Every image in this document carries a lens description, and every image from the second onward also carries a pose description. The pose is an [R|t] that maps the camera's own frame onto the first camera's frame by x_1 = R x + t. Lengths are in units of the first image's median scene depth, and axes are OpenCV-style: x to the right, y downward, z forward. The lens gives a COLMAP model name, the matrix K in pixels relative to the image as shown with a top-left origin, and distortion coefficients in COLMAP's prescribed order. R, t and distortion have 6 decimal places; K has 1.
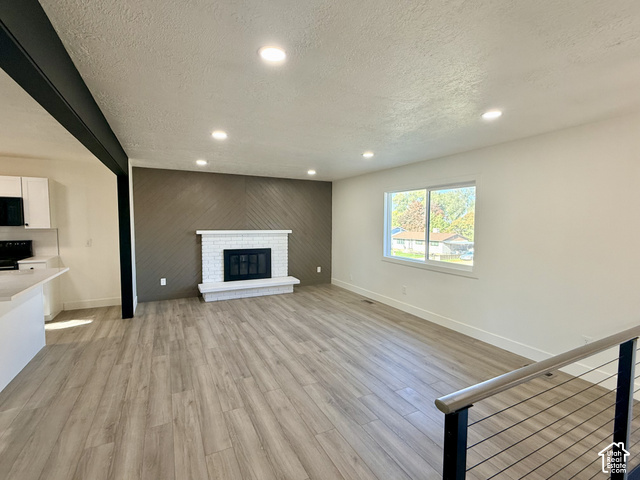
lens RADIAL K [[300.0, 0, 320.0], [0, 300.0, 240.0], [0, 0, 1]] dist [-0.001691, -0.000375]
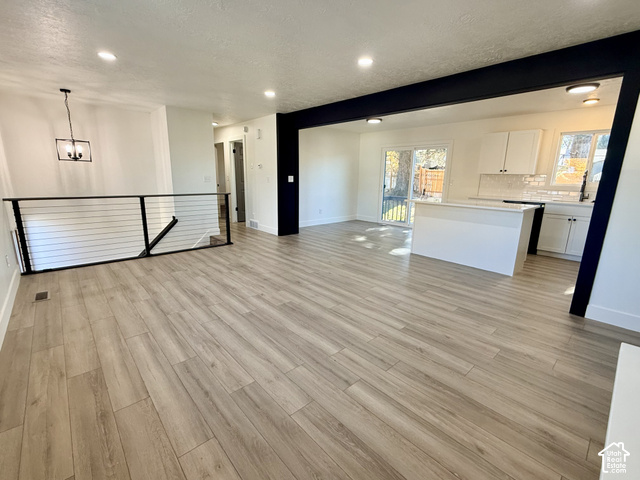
lens RADIAL K [[288.4, 0, 318.9], [0, 288.4, 239.5], [0, 0, 1]] dist [-0.000663, 0.000154]
pose [[-0.965978, 0.031990, -0.256640, 0.043241], [-0.041713, 0.960057, 0.276676, -0.038990], [0.255240, 0.277968, -0.926060, 1.412193]]
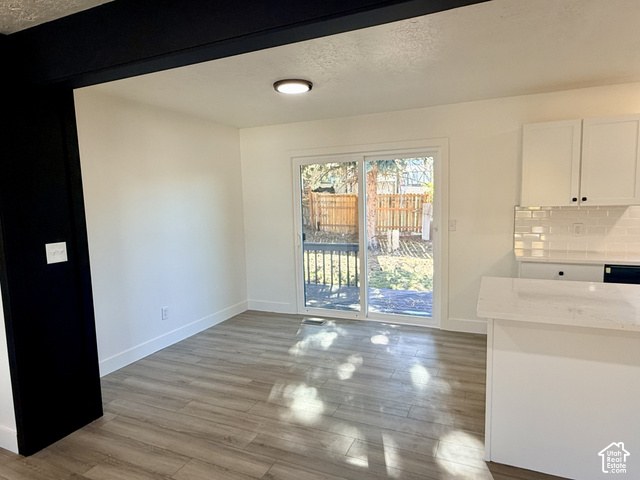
lens RADIAL K [[396.4, 0, 316.7], [0, 396.4, 241.0], [0, 0, 1]] dist [-0.000341, -0.000443]
pose [[-0.781202, 0.075456, -0.619702, -0.125025], [-0.022520, 0.988616, 0.148765, -0.037158], [0.623872, 0.130171, -0.770610, 0.707920]]
